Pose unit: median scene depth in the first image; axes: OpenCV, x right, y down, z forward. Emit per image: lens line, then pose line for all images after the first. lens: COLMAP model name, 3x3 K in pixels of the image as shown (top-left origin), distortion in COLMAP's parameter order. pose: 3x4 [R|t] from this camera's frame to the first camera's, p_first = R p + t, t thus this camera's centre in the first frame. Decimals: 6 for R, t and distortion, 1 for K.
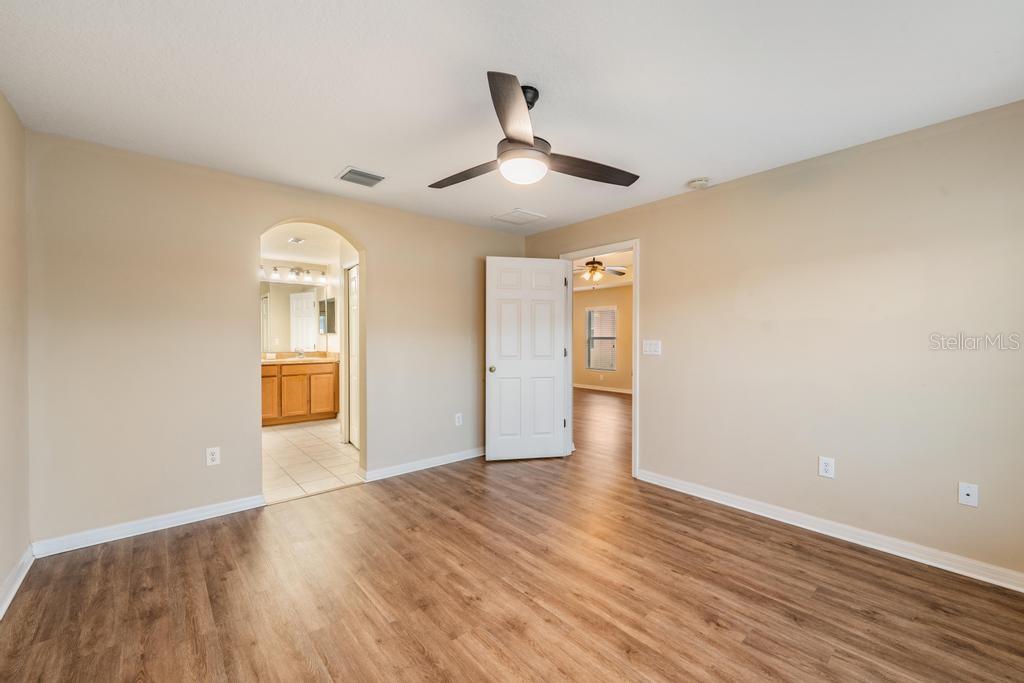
lens RADIAL K [[413.1, 0, 508.9], [0, 413.1, 339.2], [0, 0, 1]] dist [0.000164, -0.001029]
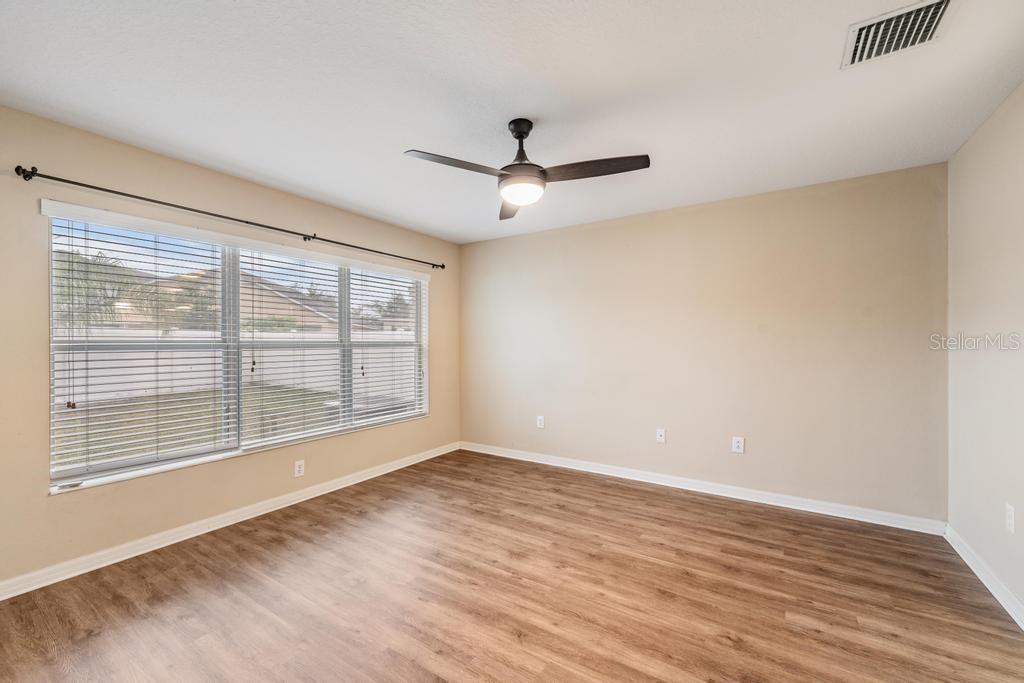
lens RADIAL K [[413.1, 0, 509.3], [0, 413.1, 342.6], [0, 0, 1]] dist [0.000164, -0.001029]
pose [[-0.959304, 0.001293, -0.282371, 0.362132], [-0.000518, 0.999980, 0.006339, -0.011053], [0.282374, 0.006227, -0.959284, 1.956223]]
